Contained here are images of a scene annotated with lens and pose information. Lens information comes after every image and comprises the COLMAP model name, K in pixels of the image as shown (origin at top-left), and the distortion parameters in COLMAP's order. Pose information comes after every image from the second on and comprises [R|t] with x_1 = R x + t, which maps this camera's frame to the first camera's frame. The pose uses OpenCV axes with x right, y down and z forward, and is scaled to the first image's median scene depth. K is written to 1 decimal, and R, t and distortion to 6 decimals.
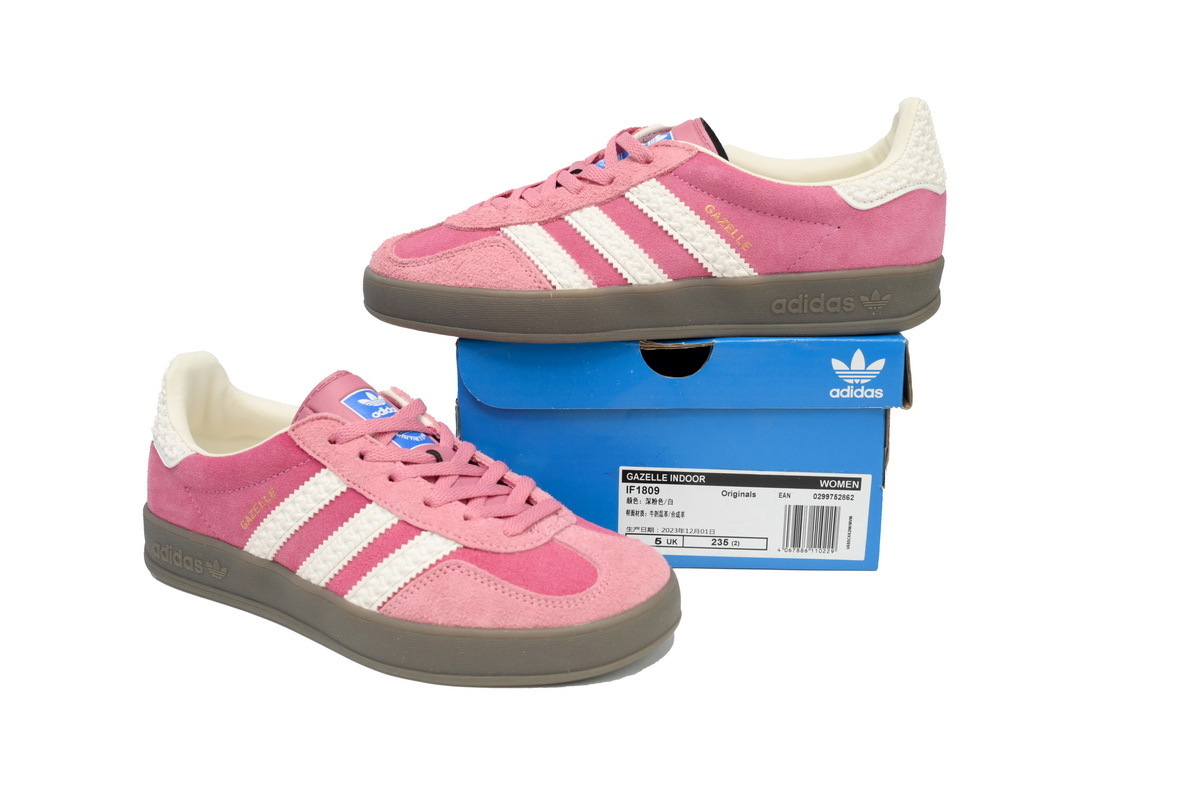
lens RADIAL K [[1000.0, 0, 600.0], [0, 1000.0, 400.0], [0, 0, 1]] dist [0.006409, 0.001129]
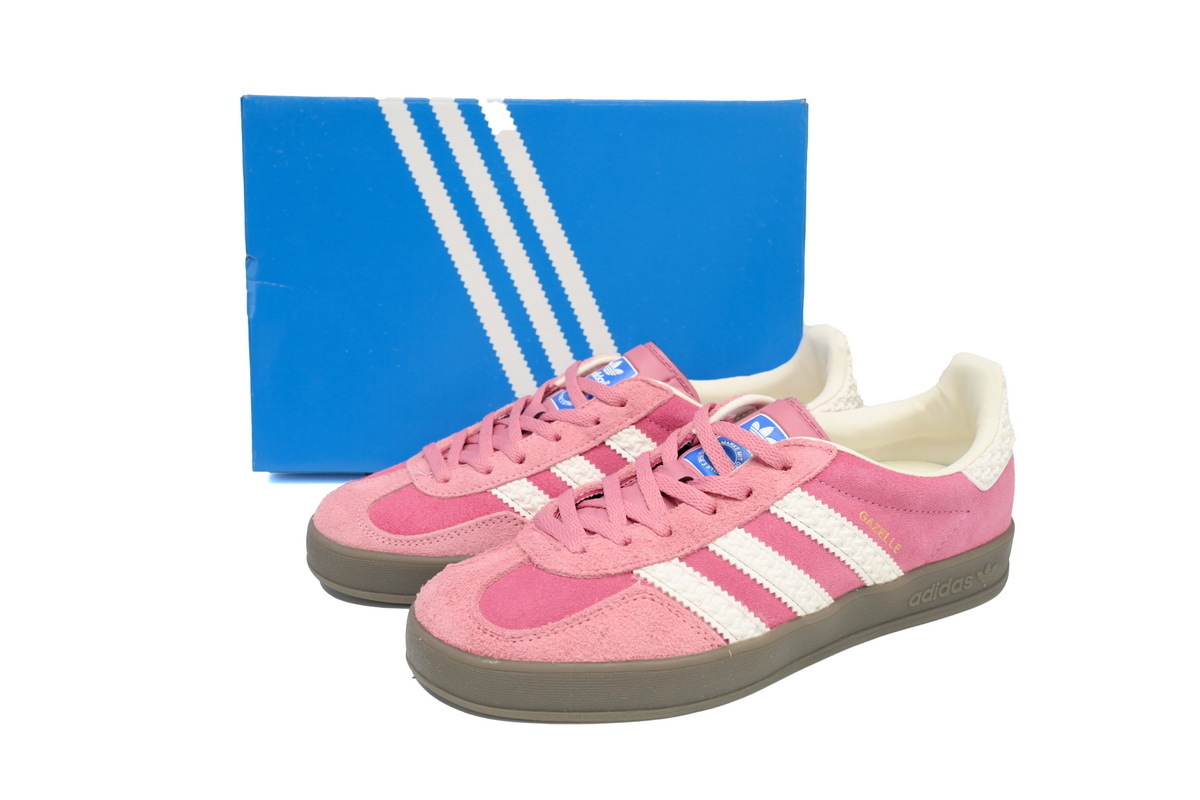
lens RADIAL K [[1000.0, 0, 600.0], [0, 1000.0, 400.0], [0, 0, 1]] dist [0.006409, 0.001129]
pose [[0.873938, -0.119672, 0.471073, -0.493607], [0.128140, 0.991655, 0.014196, -0.329675], [-0.468841, 0.047957, 0.881980, 0.312169]]
